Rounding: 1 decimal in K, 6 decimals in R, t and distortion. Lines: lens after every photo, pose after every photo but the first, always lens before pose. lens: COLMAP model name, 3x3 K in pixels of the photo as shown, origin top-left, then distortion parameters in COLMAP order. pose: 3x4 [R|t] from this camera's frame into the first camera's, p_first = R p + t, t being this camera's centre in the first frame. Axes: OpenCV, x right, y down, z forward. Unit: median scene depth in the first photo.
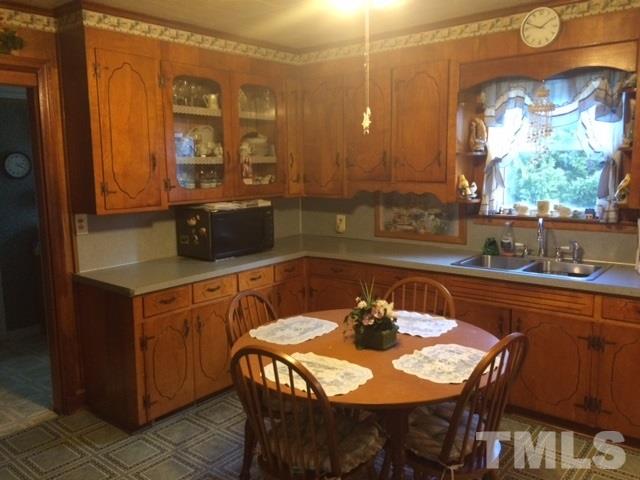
lens RADIAL K [[540.2, 0, 322.0], [0, 540.2, 237.4], [0, 0, 1]] dist [0.049881, -0.036486]
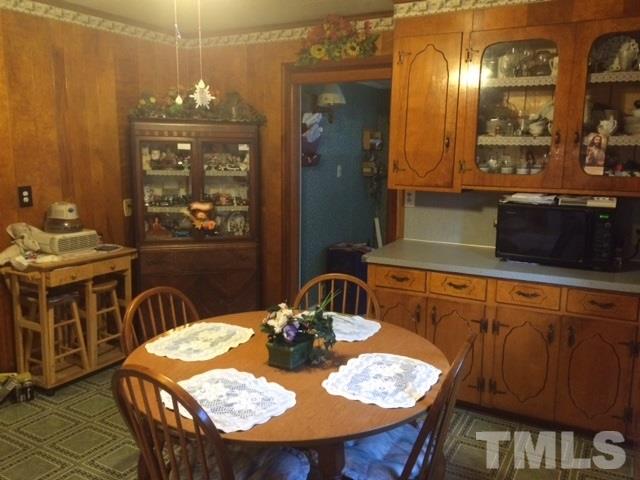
lens RADIAL K [[540.2, 0, 320.8], [0, 540.2, 236.6], [0, 0, 1]] dist [0.049881, -0.036486]
pose [[0.182336, 0.175467, -0.967453, 0.617332], [-0.151221, 0.977245, 0.148742, -0.083584], [0.971538, 0.119178, 0.204722, 0.600248]]
